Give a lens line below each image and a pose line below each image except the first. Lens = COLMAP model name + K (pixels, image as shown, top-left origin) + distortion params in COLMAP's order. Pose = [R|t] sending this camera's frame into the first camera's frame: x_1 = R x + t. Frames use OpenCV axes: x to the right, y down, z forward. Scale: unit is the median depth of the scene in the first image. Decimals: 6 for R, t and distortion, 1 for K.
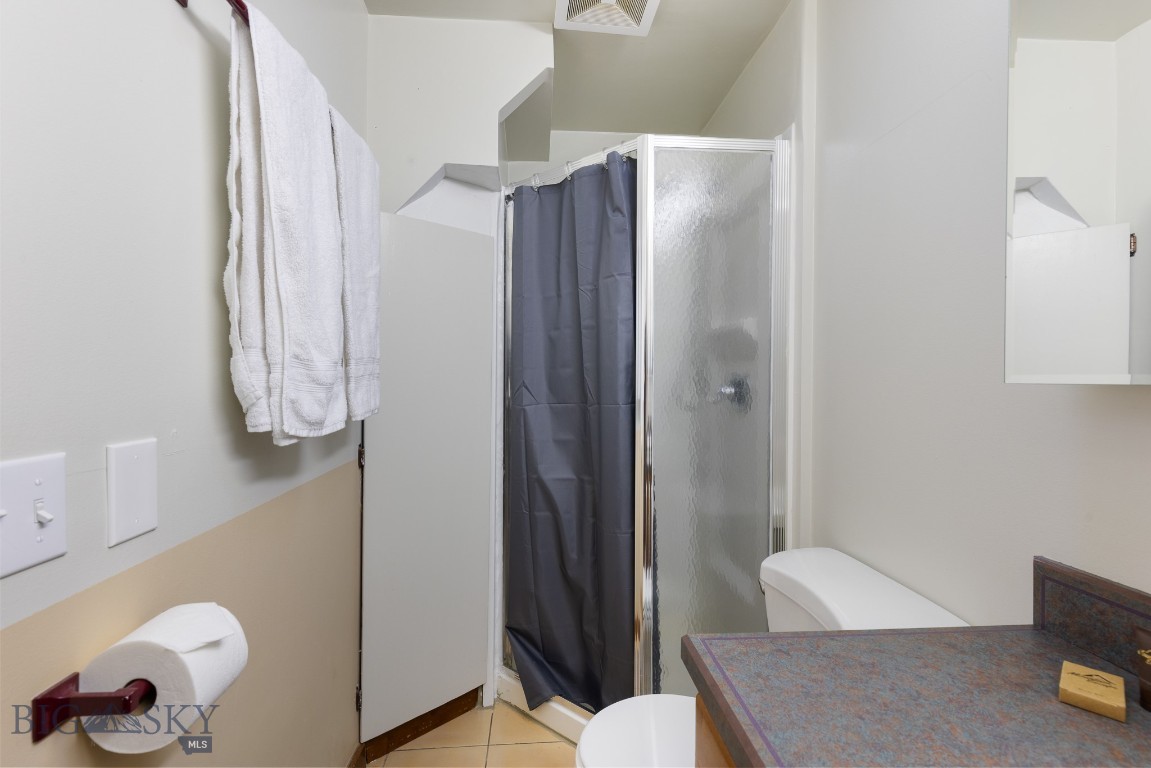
lens RADIAL K [[514.1, 0, 575.5], [0, 514.1, 384.0], [0, 0, 1]] dist [0.000891, -0.000808]
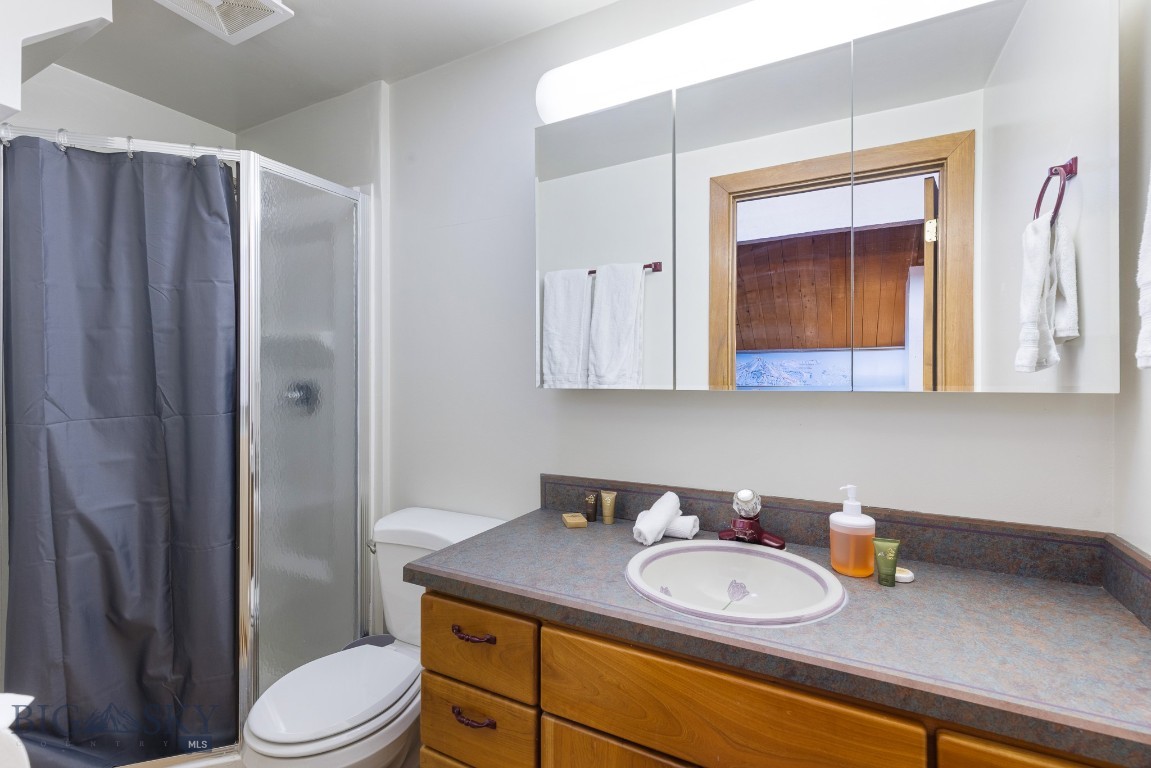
lens RADIAL K [[514.1, 0, 575.5], [0, 514.1, 384.0], [0, 0, 1]] dist [0.000891, -0.000808]
pose [[0.534186, -0.016454, 0.845207, -0.372995], [0.014775, 0.999840, 0.010127, -0.016000], [-0.845238, 0.007078, 0.534343, -0.095305]]
